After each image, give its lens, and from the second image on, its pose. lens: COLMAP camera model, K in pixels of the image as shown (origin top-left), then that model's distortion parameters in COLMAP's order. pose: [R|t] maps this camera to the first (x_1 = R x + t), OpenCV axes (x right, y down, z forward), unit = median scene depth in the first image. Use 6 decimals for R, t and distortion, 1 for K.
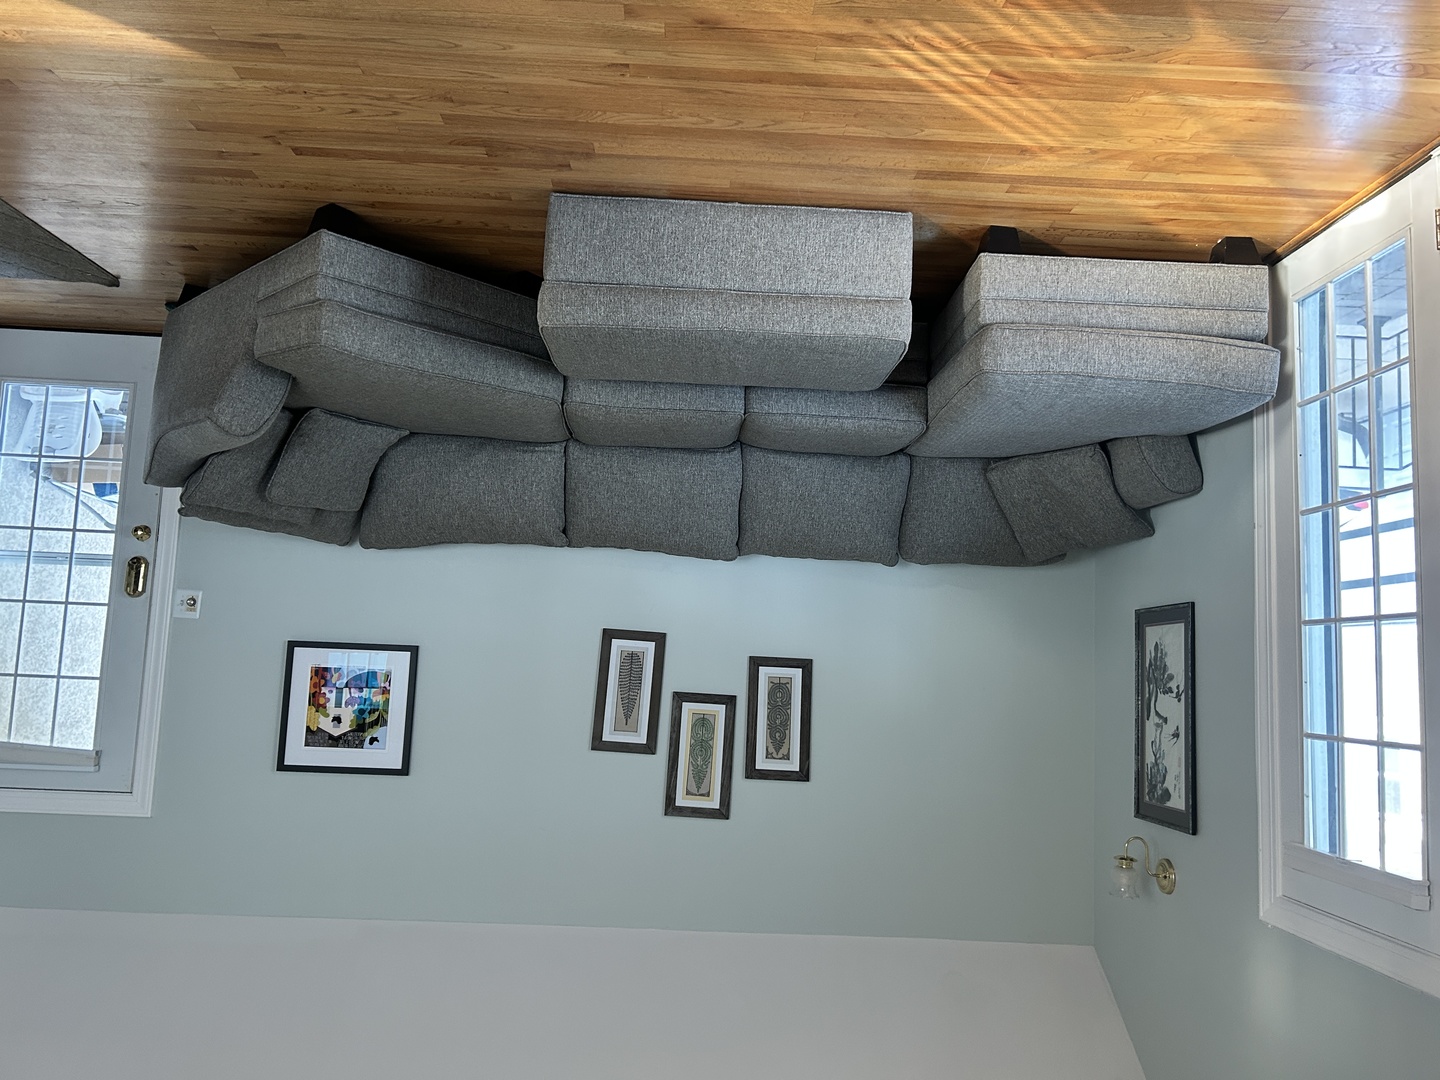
lens RADIAL K [[1068.2, 0, 720.6], [0, 1068.2, 542.5], [0, 0, 1]] dist [0.040727, -0.022021]
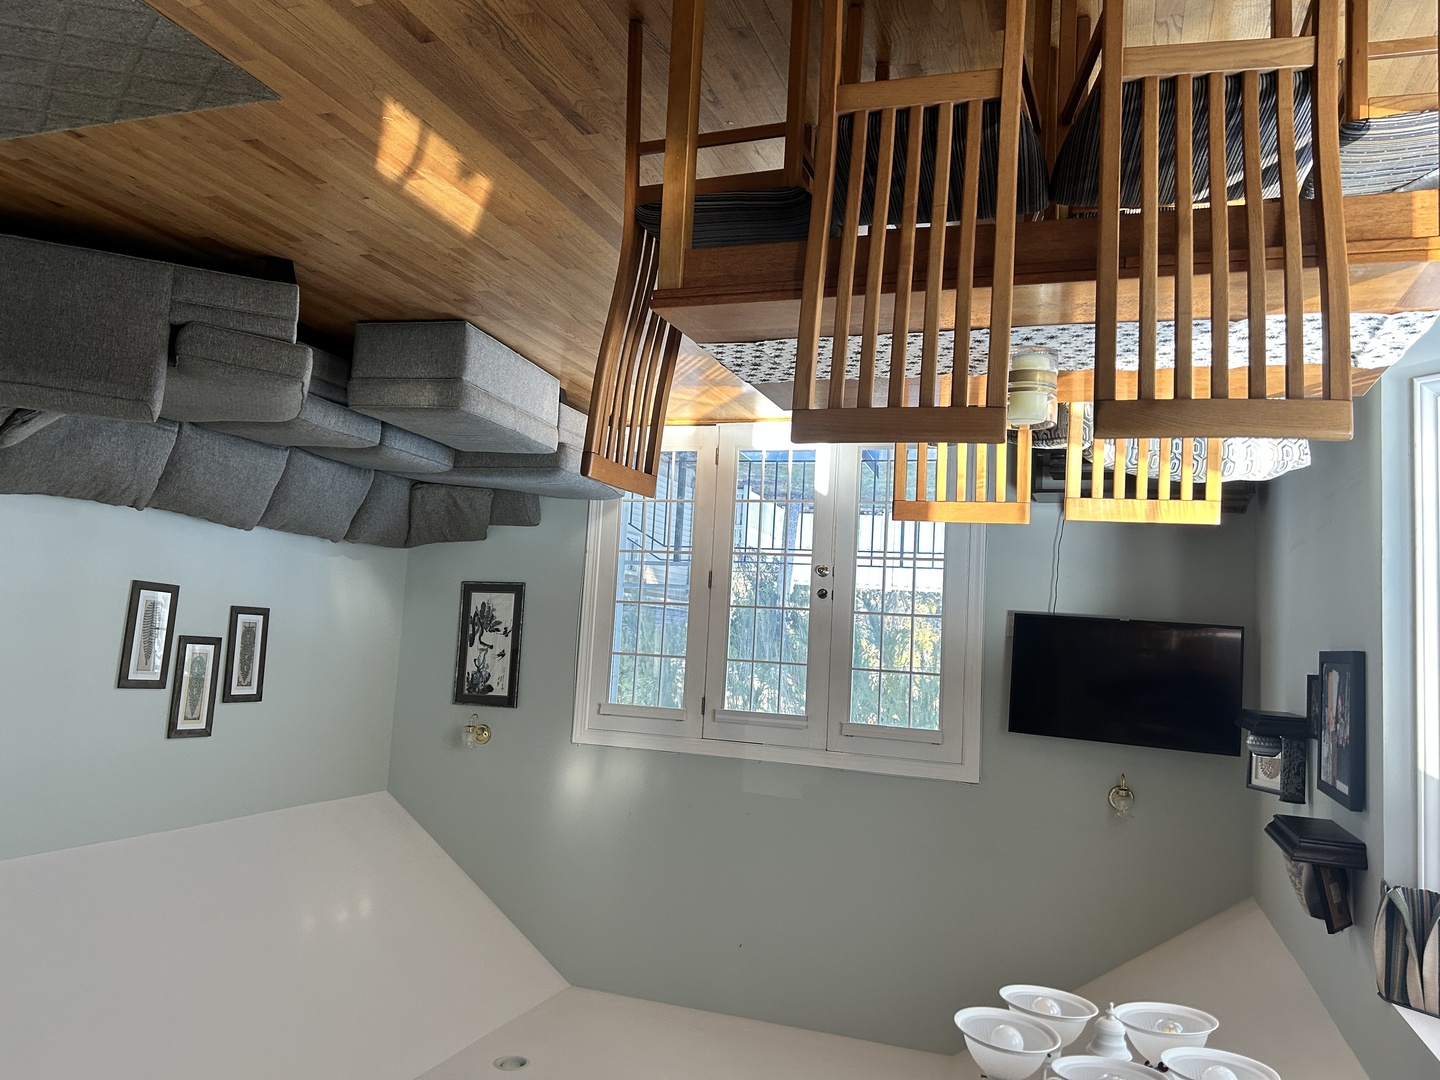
lens RADIAL K [[1068.2, 0, 726.9], [0, 1068.2, 534.2], [0, 0, 1]] dist [0.040727, -0.022021]
pose [[0.354745, 0.069115, 0.932405, -0.958073], [-0.141526, 0.989742, -0.019520, -0.033234], [-0.924190, -0.125035, 0.360888, 0.027082]]
